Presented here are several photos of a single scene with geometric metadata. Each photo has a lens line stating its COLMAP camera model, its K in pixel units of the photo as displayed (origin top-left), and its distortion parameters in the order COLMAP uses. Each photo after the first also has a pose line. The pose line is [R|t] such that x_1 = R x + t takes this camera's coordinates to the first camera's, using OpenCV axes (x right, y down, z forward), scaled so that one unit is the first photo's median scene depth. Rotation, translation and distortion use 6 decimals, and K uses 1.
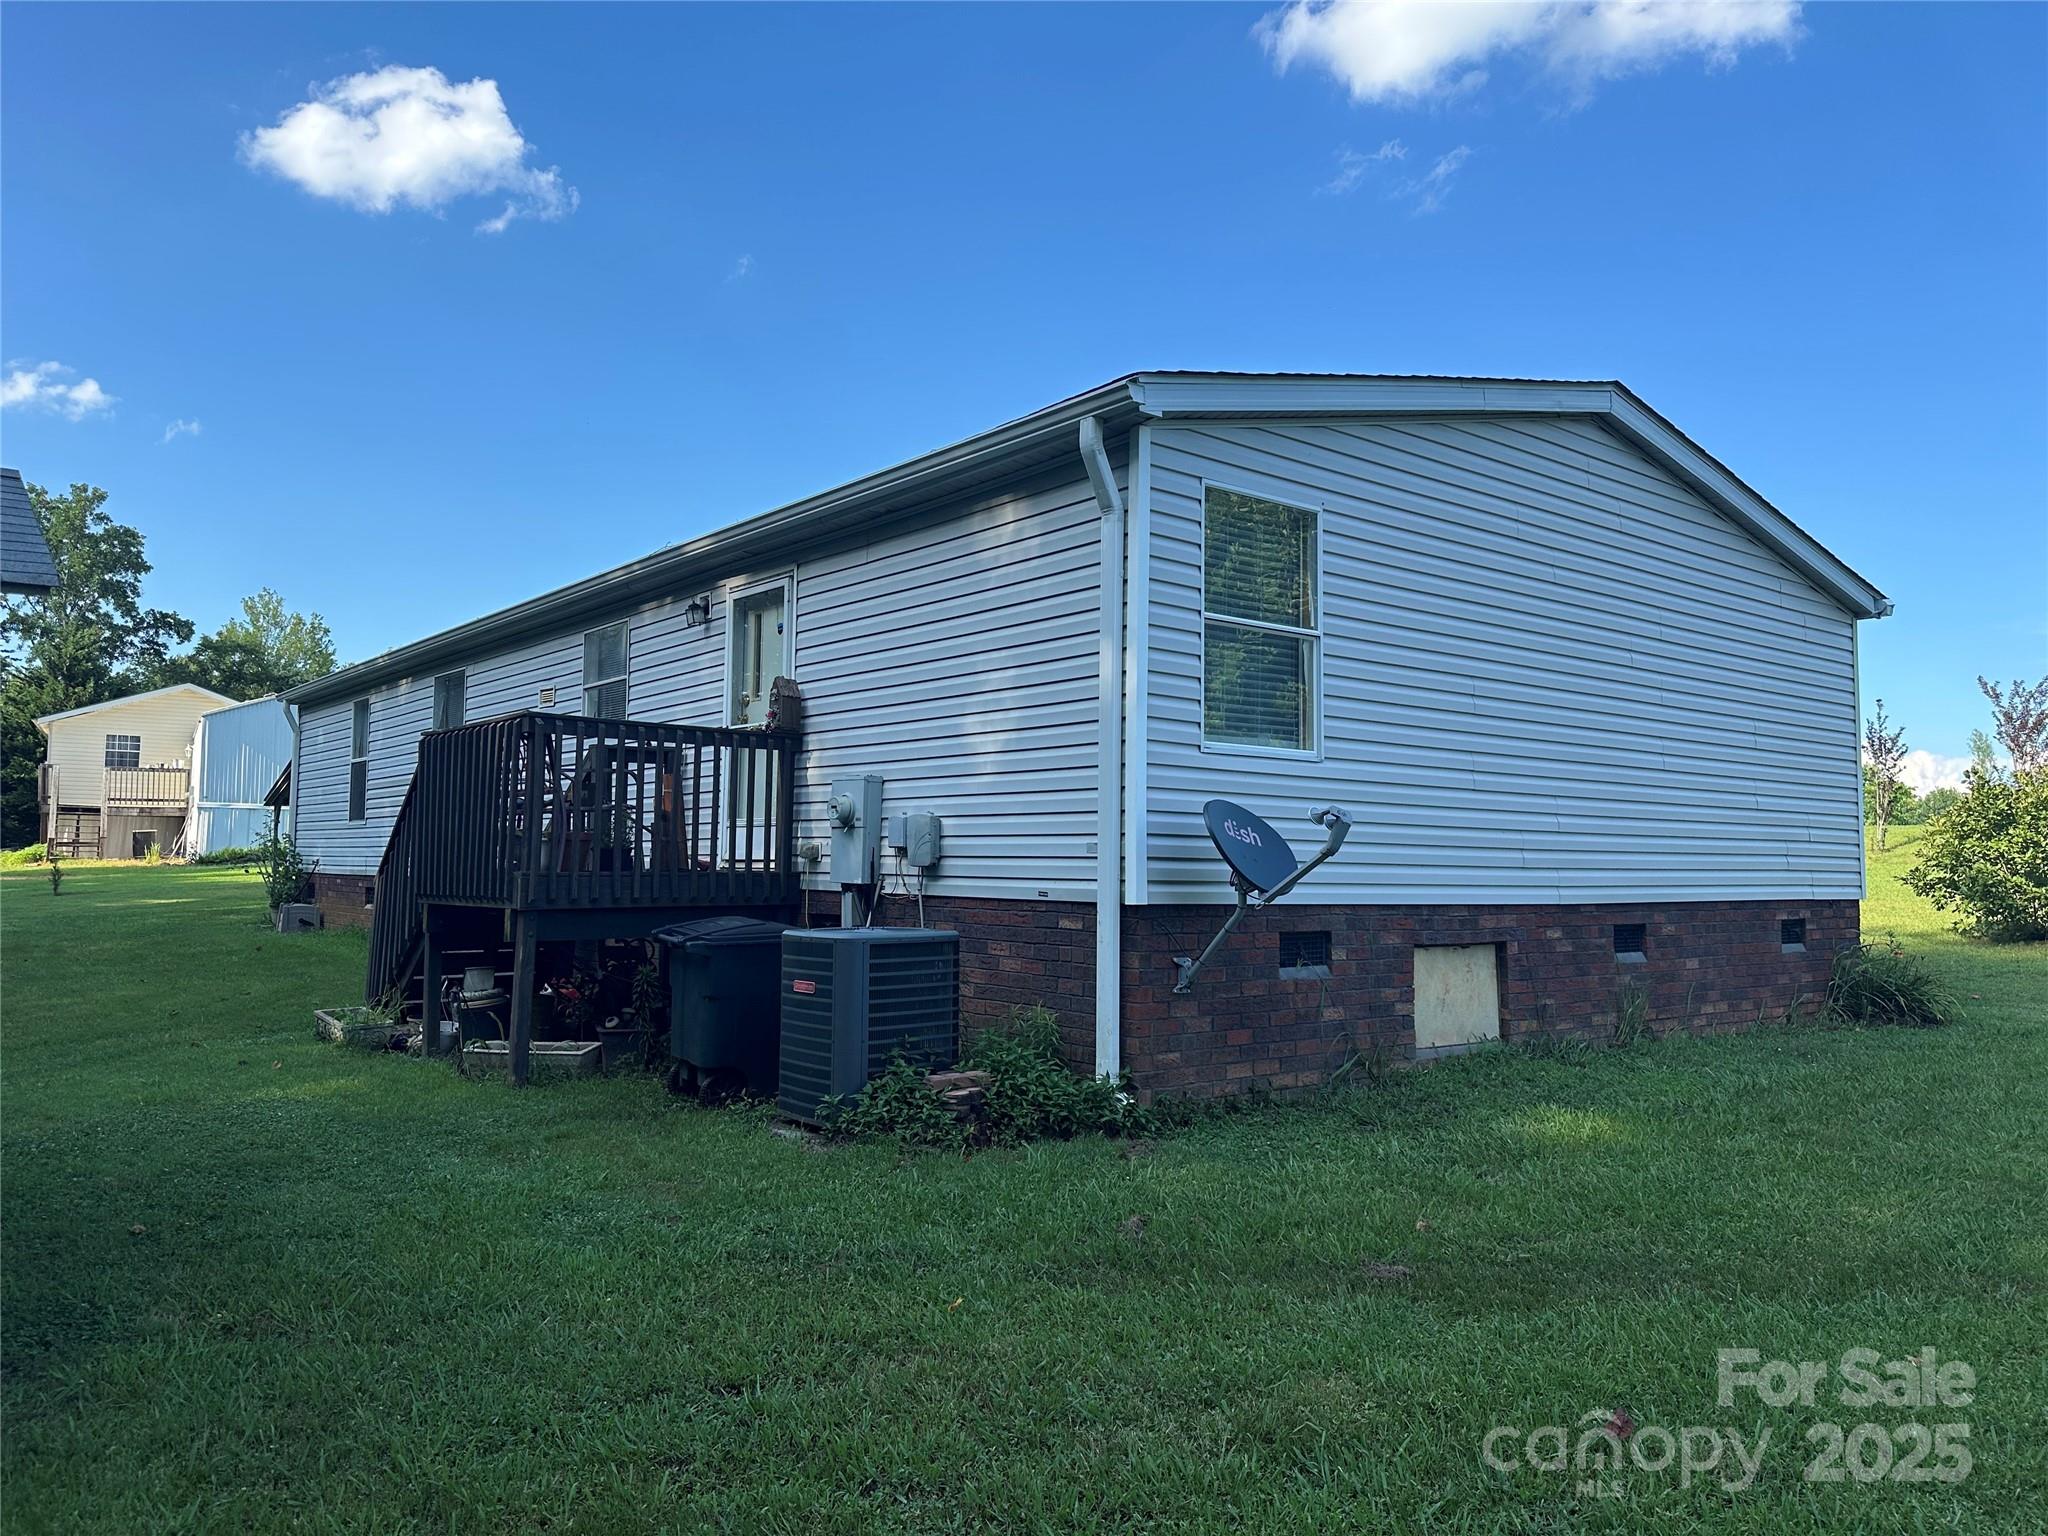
lens RADIAL K [[1428.9, 0, 1033.4], [0, 1428.9, 783.1], [0, 0, 1]] dist [0.045169, -0.051622]
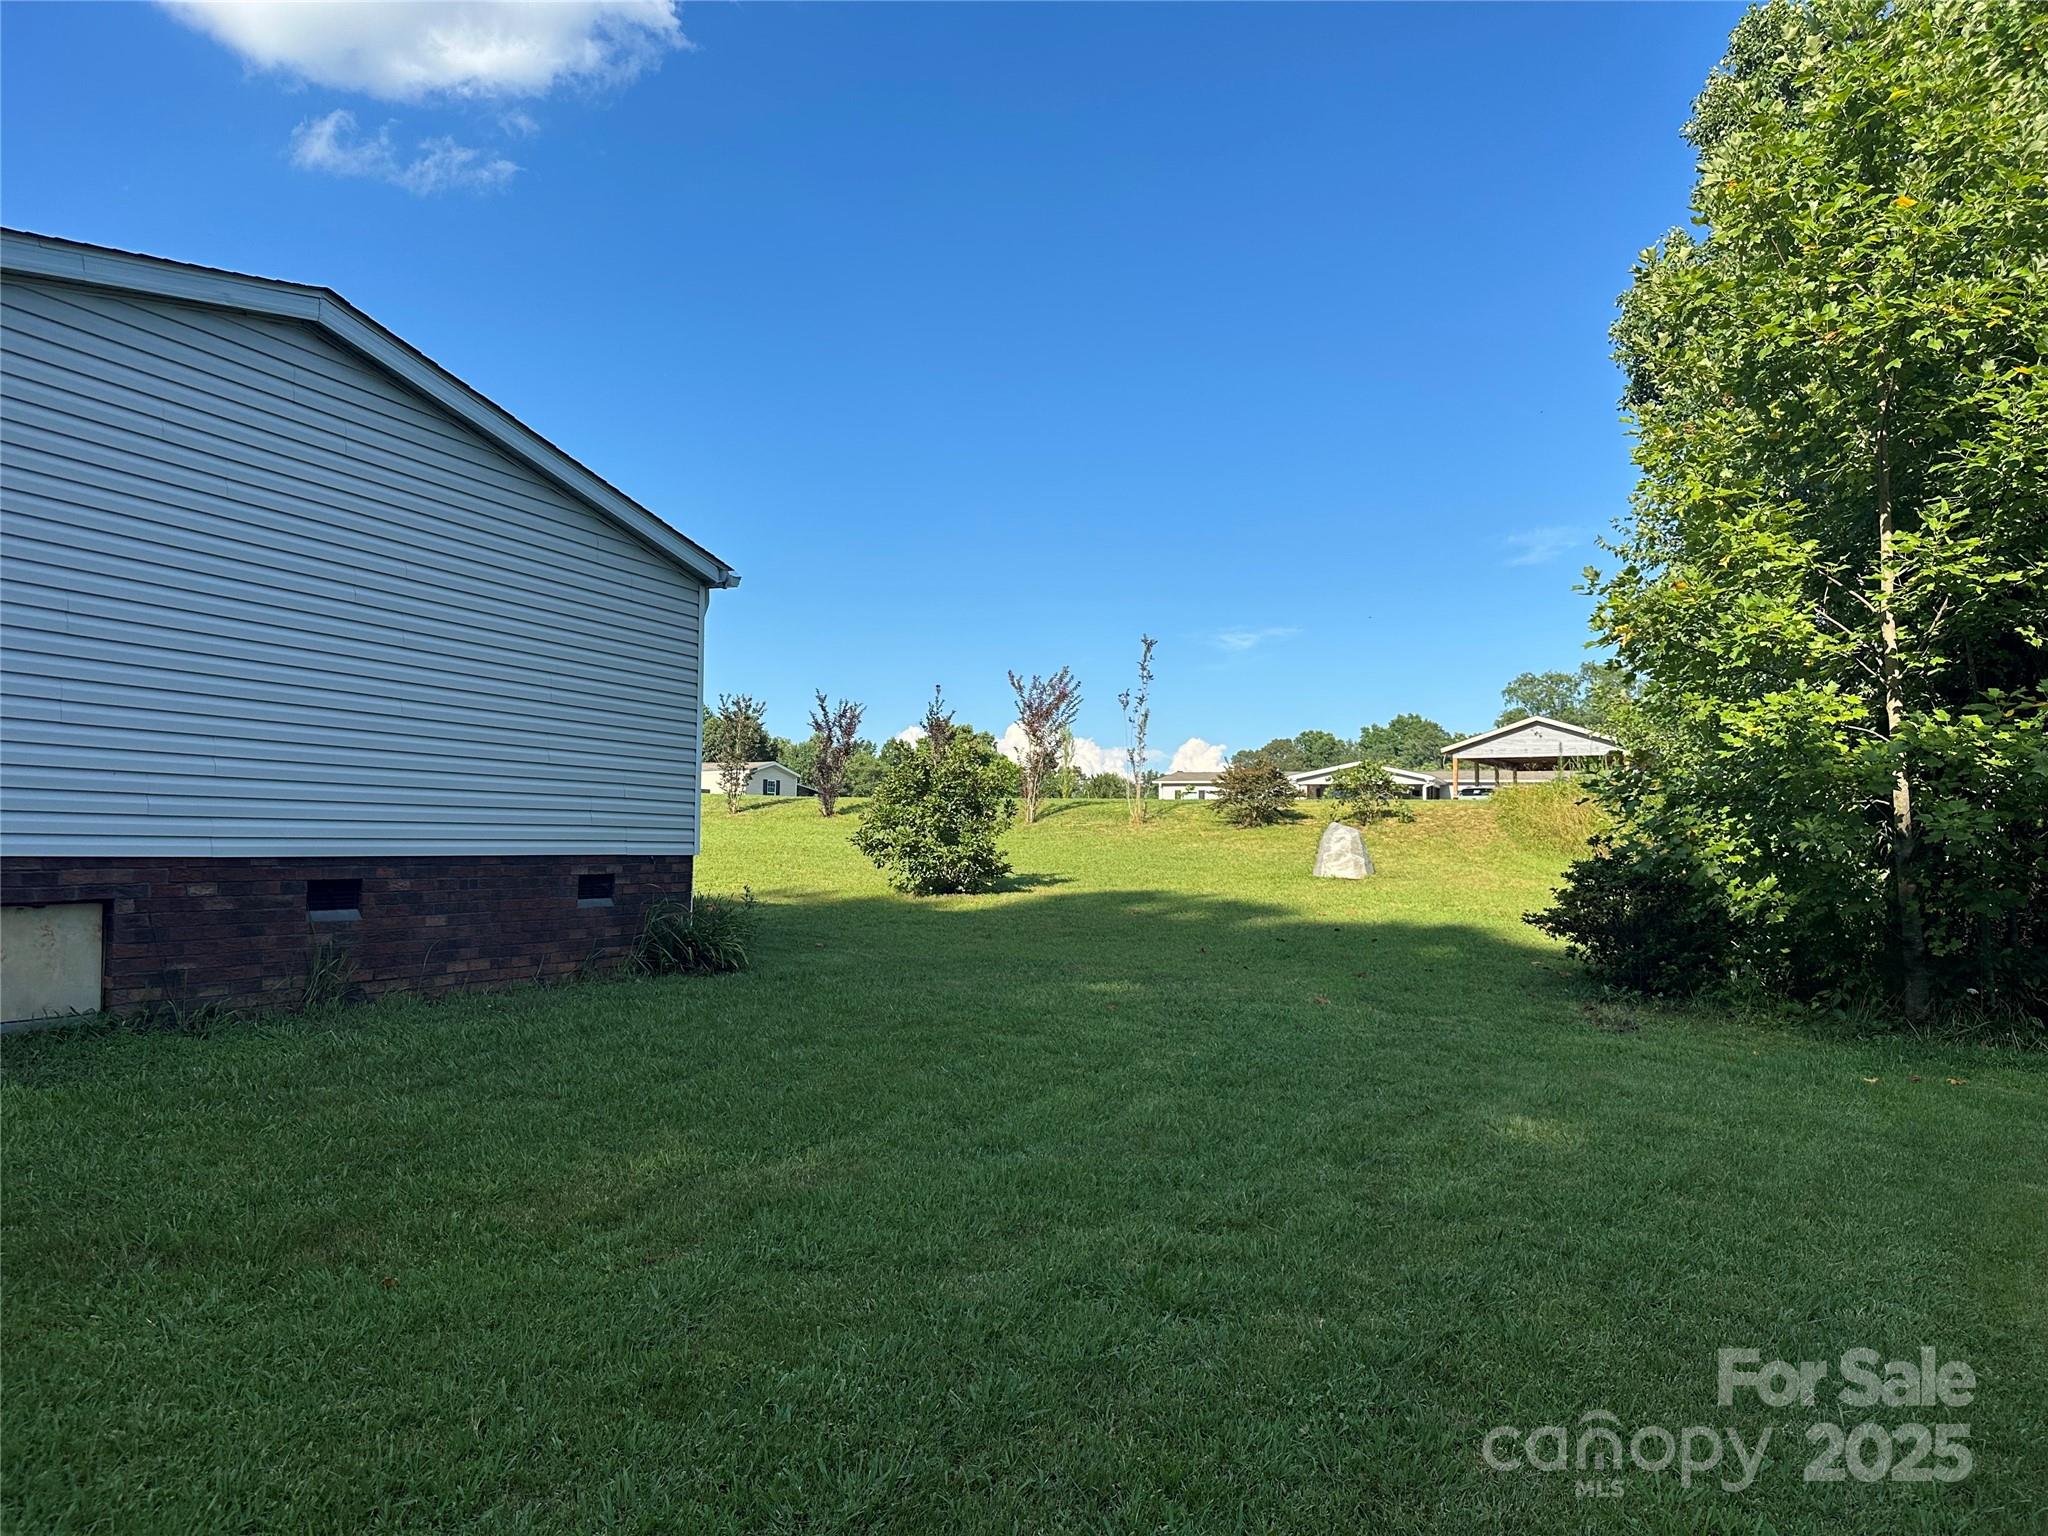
lens RADIAL K [[1428.9, 0, 1010.2], [0, 1428.9, 783.1], [0, 0, 1]] dist [0.045169, -0.051622]
pose [[0.879153, 0.019030, 0.476160, 0.355694], [-0.026824, 0.999594, 0.009578, 0.015472], [-0.475785, -0.021193, 0.879307, -0.022374]]
